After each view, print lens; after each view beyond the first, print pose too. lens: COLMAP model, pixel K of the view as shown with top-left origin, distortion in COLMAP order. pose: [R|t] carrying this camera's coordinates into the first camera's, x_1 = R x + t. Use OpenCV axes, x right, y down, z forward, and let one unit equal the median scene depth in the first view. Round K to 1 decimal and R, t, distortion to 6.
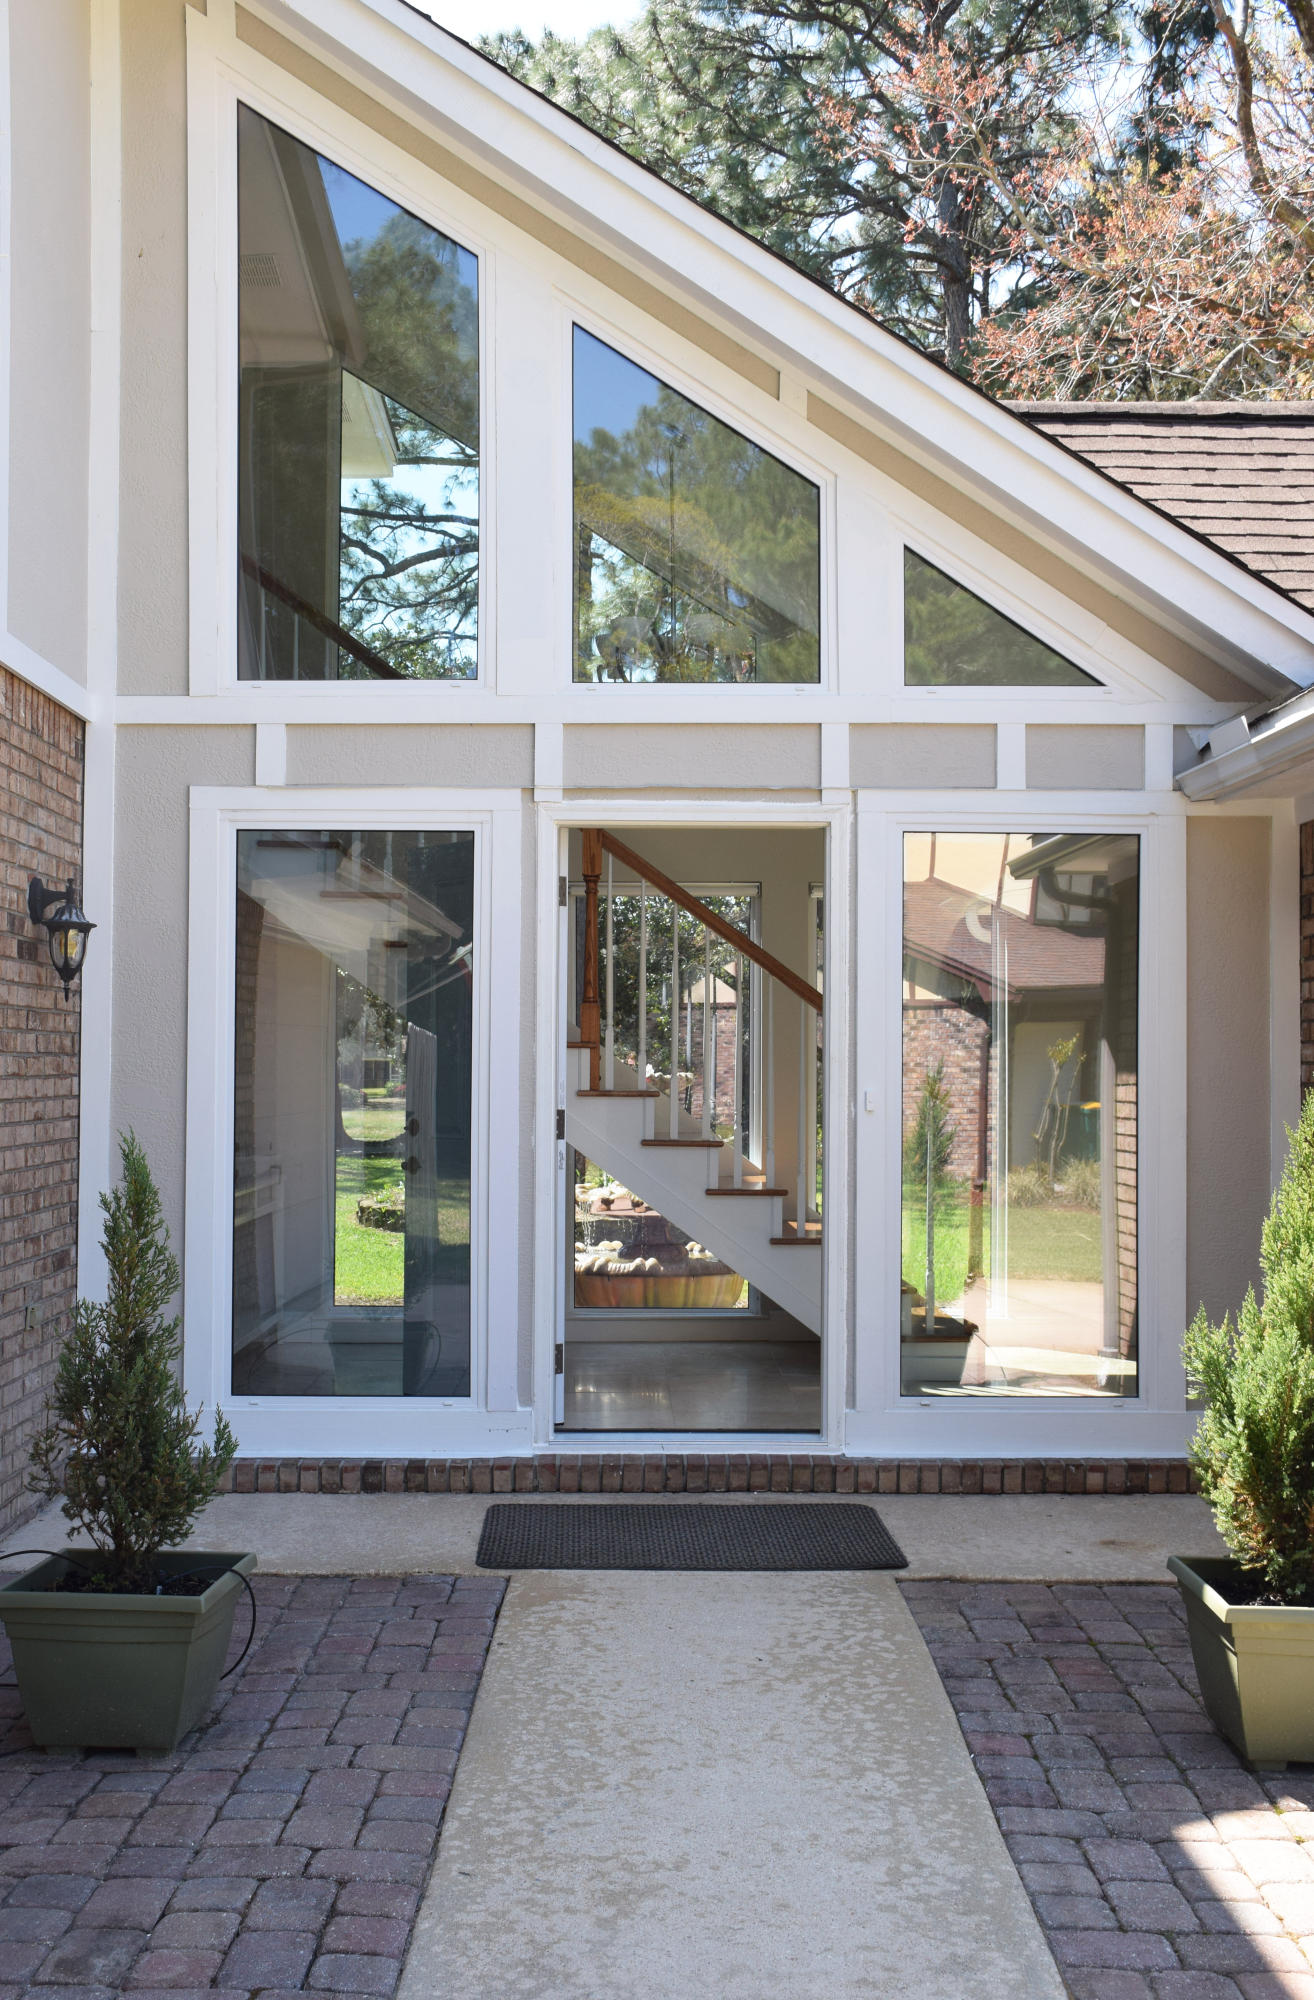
lens RADIAL K [[2088.0, 0, 628.0], [0, 2088.0, 1003.5], [0, 0, 1]] dist [-0.102712, 0.150685]
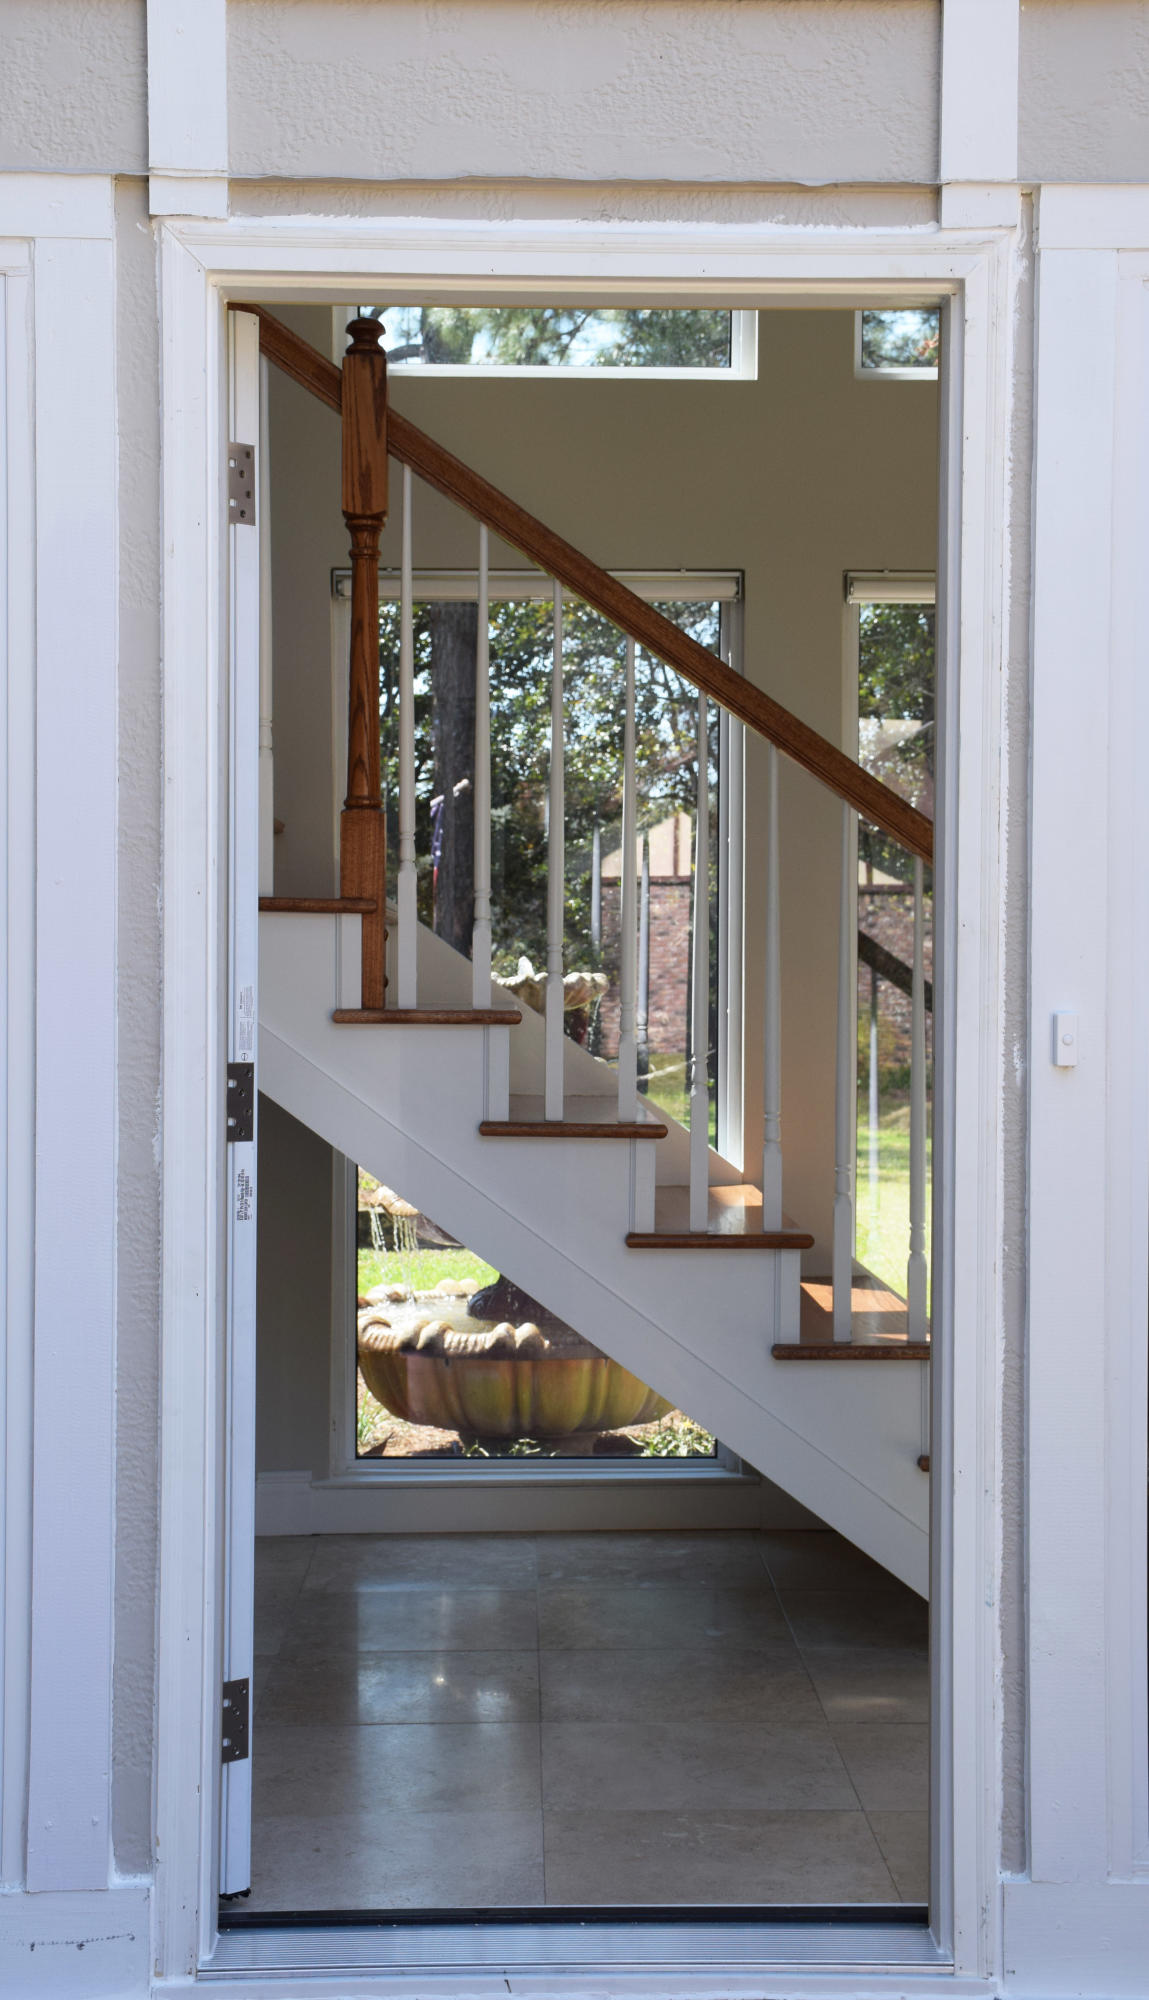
lens RADIAL K [[2737.4, 0, 574.5], [0, 2737.4, 1000.0], [0, 0, 1]] dist [0.010536, -0.014014]
pose [[0.999875, -0.002043, 0.015705, 0.026037], [0.001402, 0.999170, 0.040710, 0.024420], [-0.015775, -0.040683, 0.999048, 0.637345]]
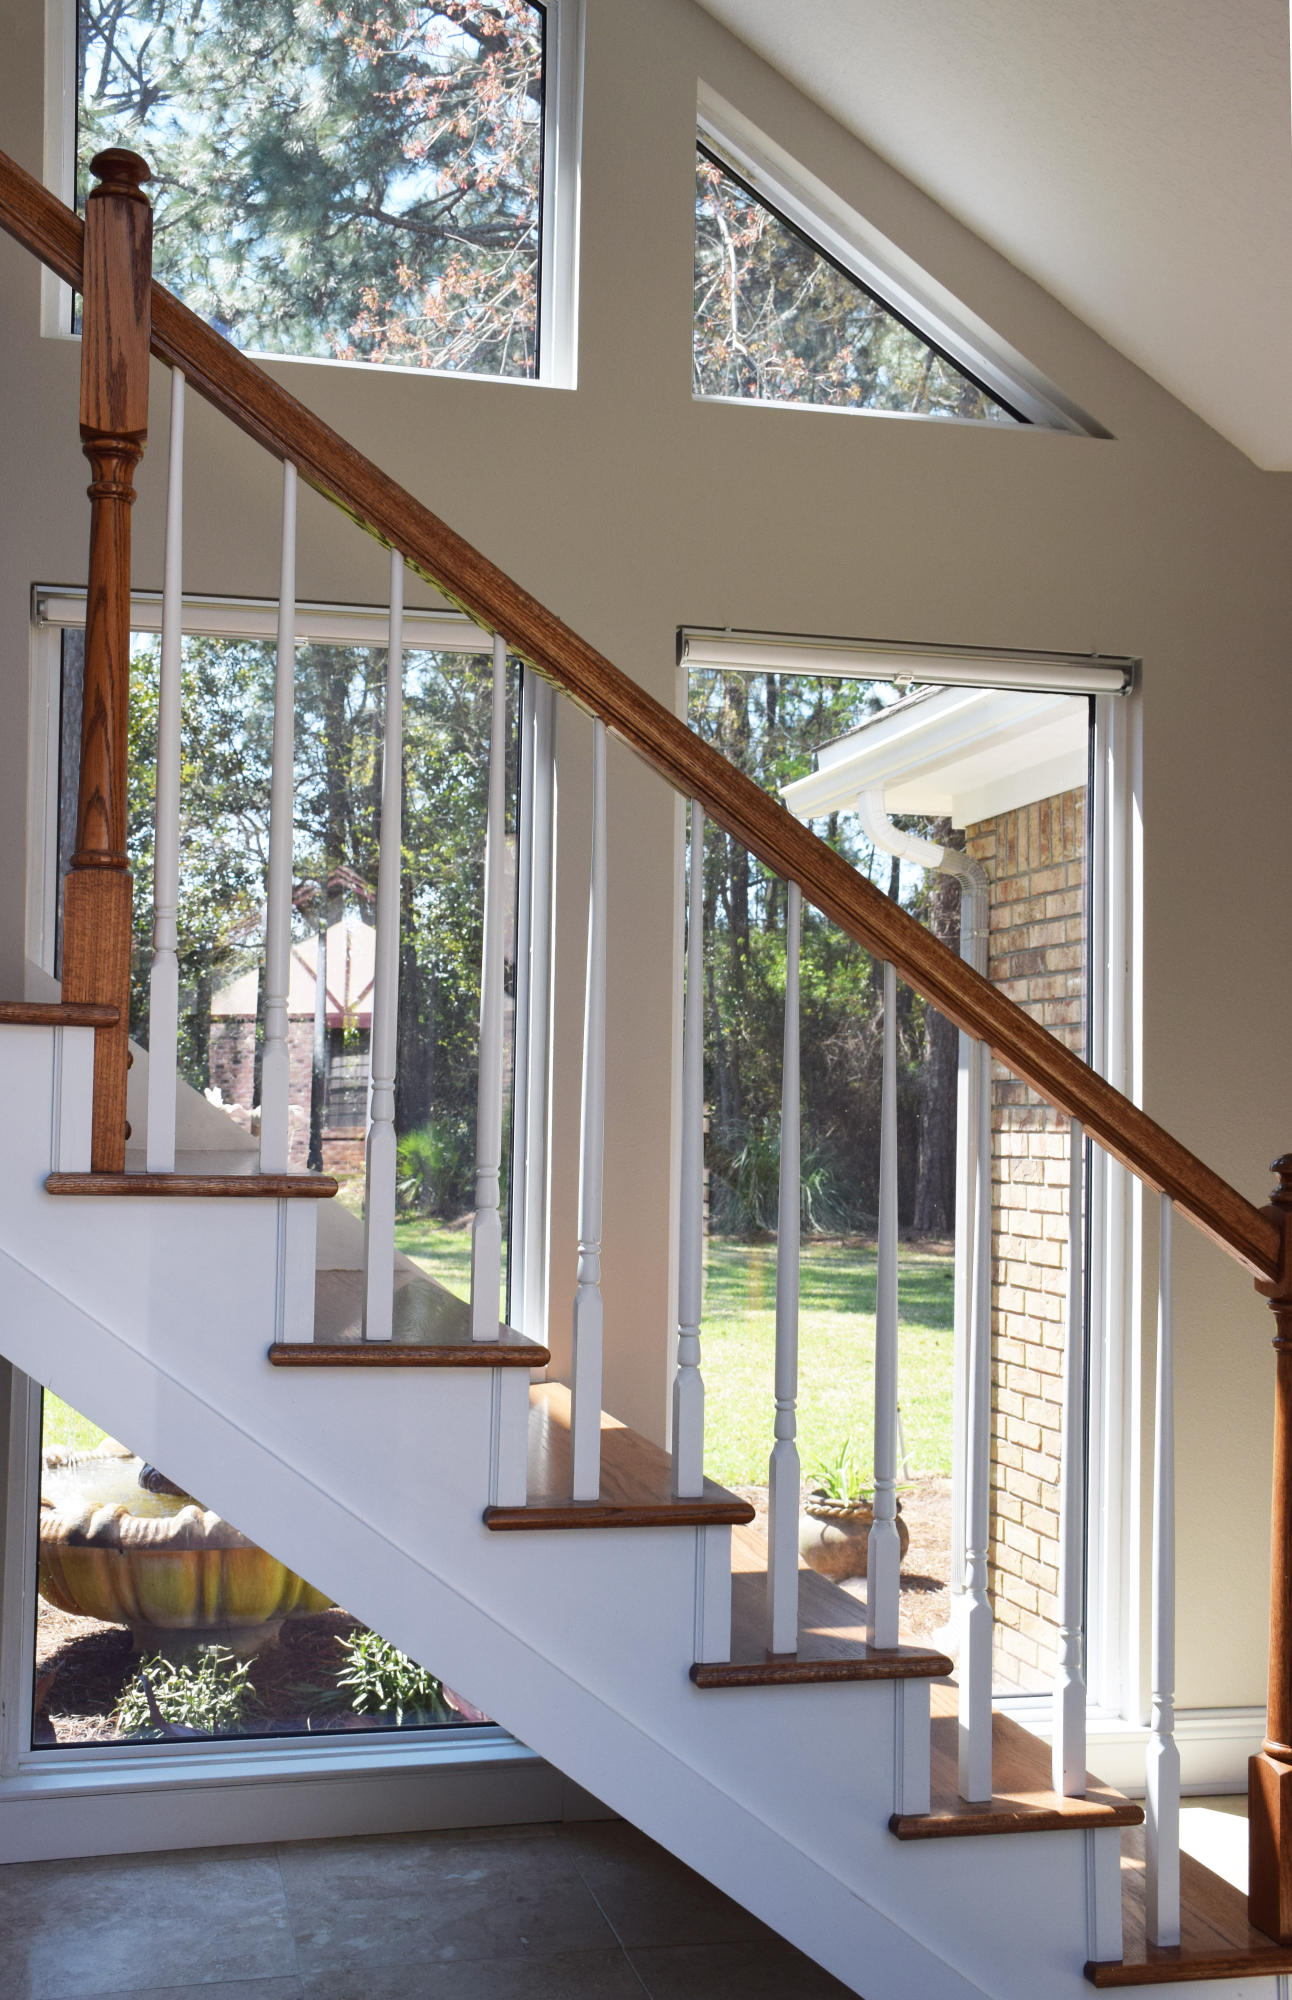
lens RADIAL K [[2214.6, 0, 646.0], [0, 2214.6, 1000.0], [0, 0, 1]] dist [-0.005426, 0.021363]
pose [[0.973867, 0.022513, 0.226000, -0.019845], [-0.019846, 0.999704, -0.014065, 0.030736], [-0.226250, 0.009213, 0.974026, 1.027944]]
